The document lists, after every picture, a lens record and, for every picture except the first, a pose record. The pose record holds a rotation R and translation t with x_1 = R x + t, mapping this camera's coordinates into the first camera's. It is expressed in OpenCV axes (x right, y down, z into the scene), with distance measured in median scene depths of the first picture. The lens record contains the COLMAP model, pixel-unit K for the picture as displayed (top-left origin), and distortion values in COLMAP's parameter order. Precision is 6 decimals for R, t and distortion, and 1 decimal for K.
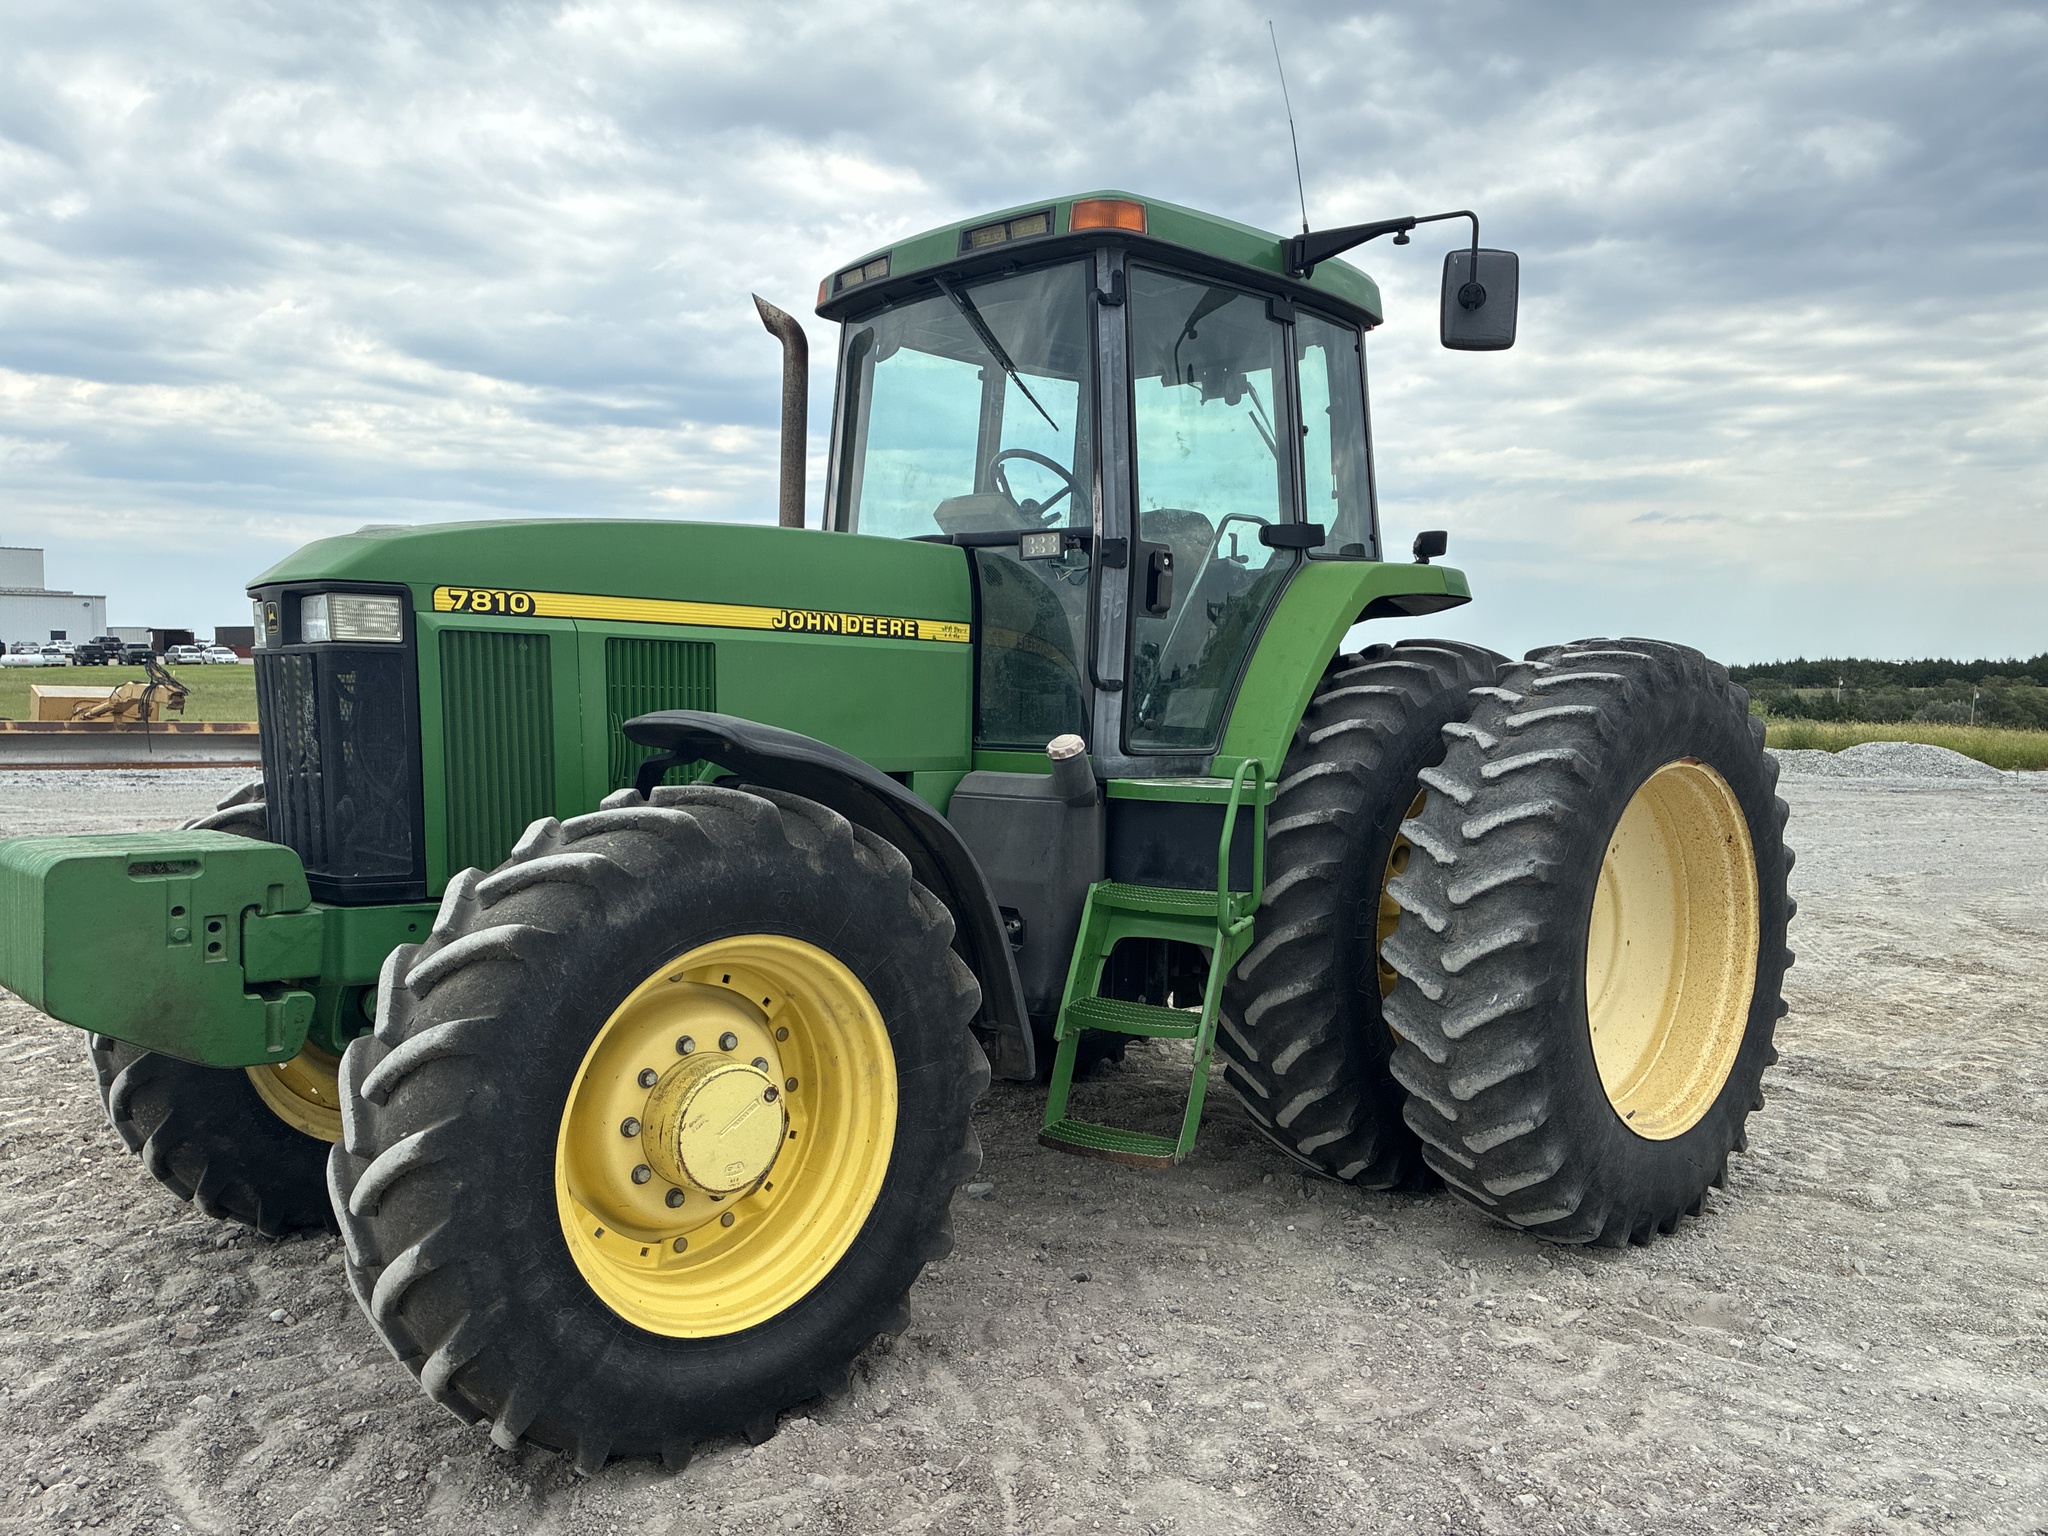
lens RADIAL K [[1550.4, 0, 1029.4], [0, 1550.4, 767.2], [0, 0, 1]] dist [0.058485, -0.084124]
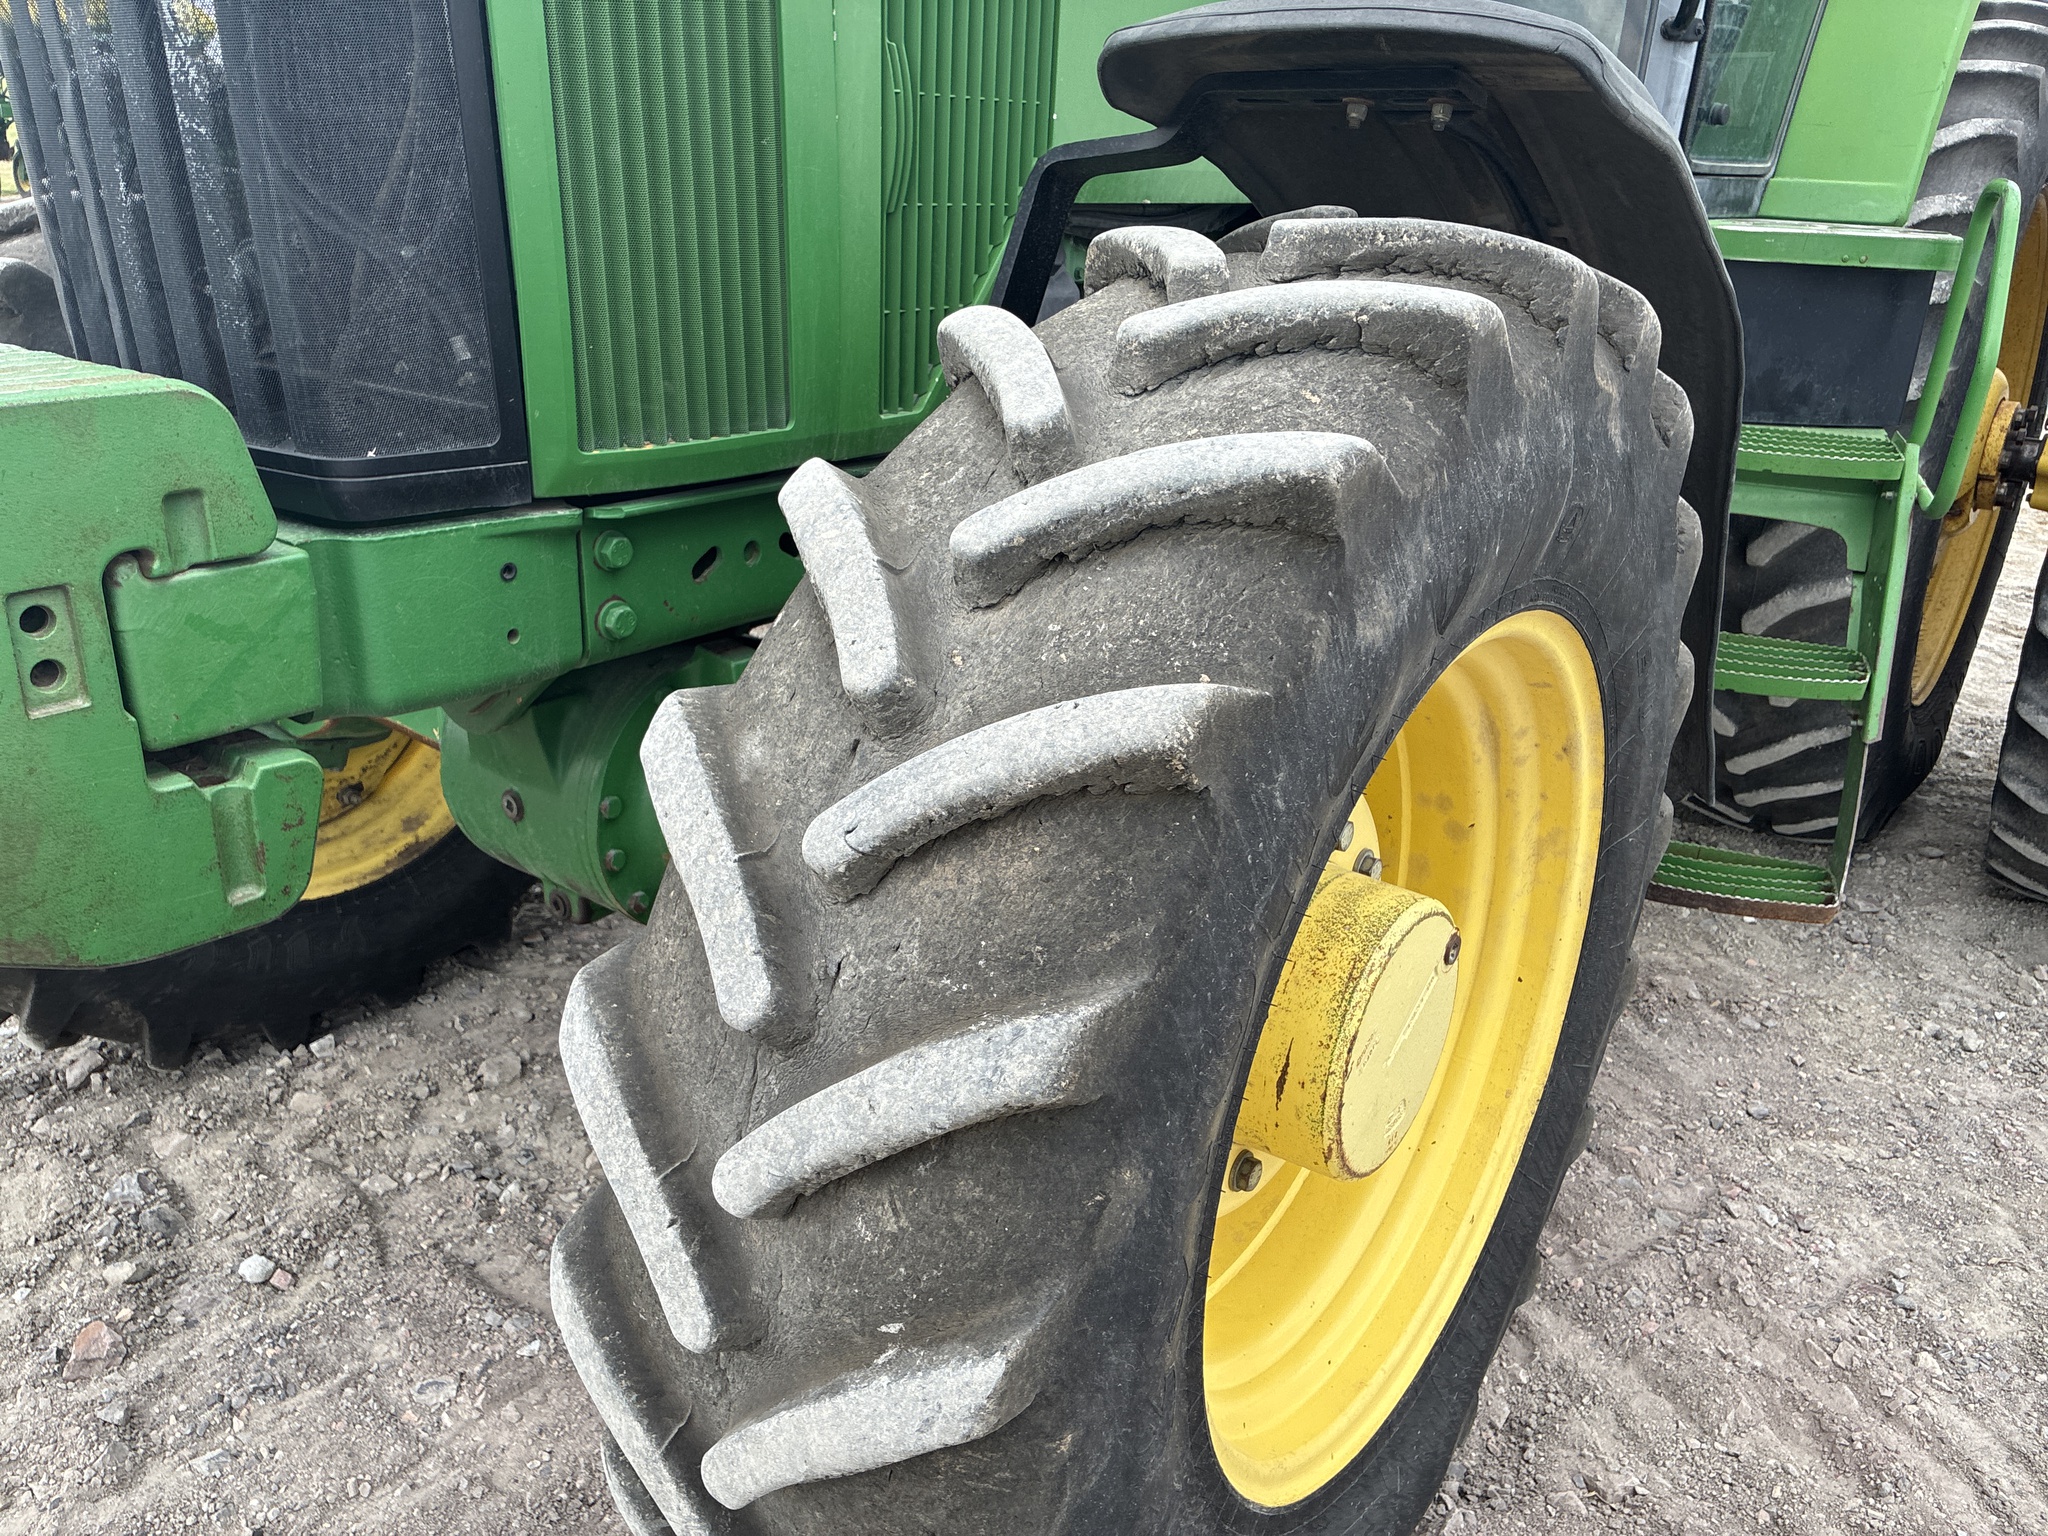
lens RADIAL K [[1550.4, 0, 1025.4], [0, 1550.4, 765.5], [0, 0, 1]] dist [0.058485, -0.084124]
pose [[0.986419, -0.046171, 0.157628, -0.274130], [-0.008239, 0.944560, 0.328234, 0.010358], [-0.164044, -0.325075, 0.931351, 0.476184]]
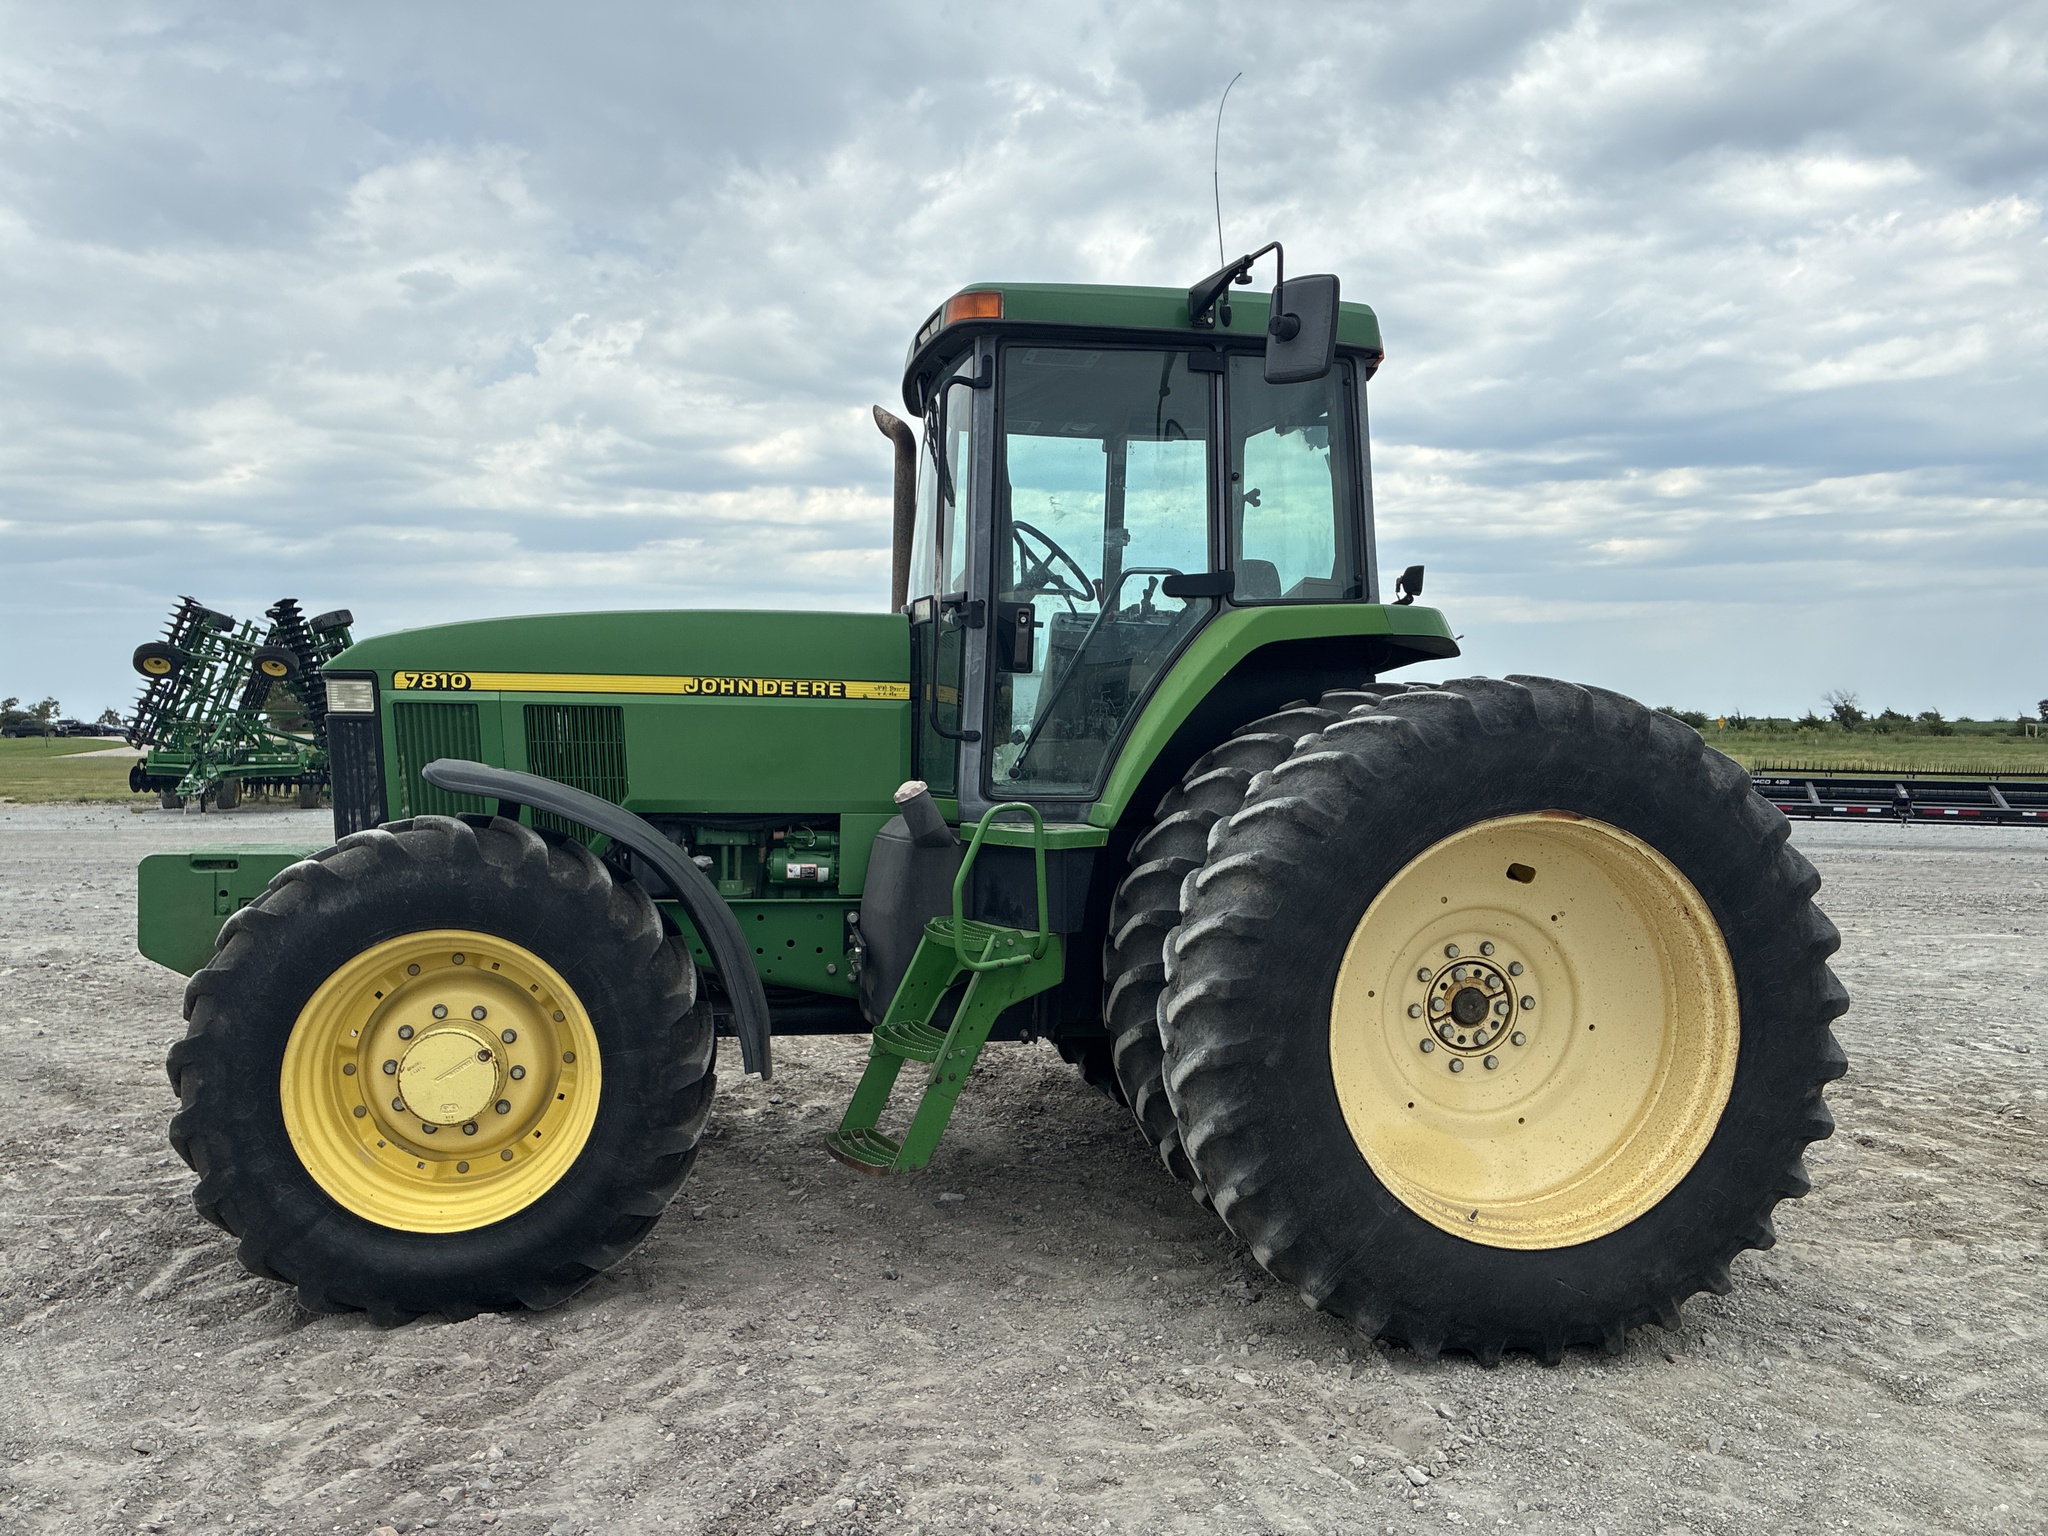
lens RADIAL K [[1550.4, 0, 1023.2], [0, 1550.4, 771.7], [0, 0, 1]] dist [0.058485, -0.084124]
pose [[0.833569, -0.000944, -0.552415, 0.708413], [-0.018652, 0.999380, -0.029853, 0.003918], [0.552101, 0.035188, 0.833035, 0.124693]]
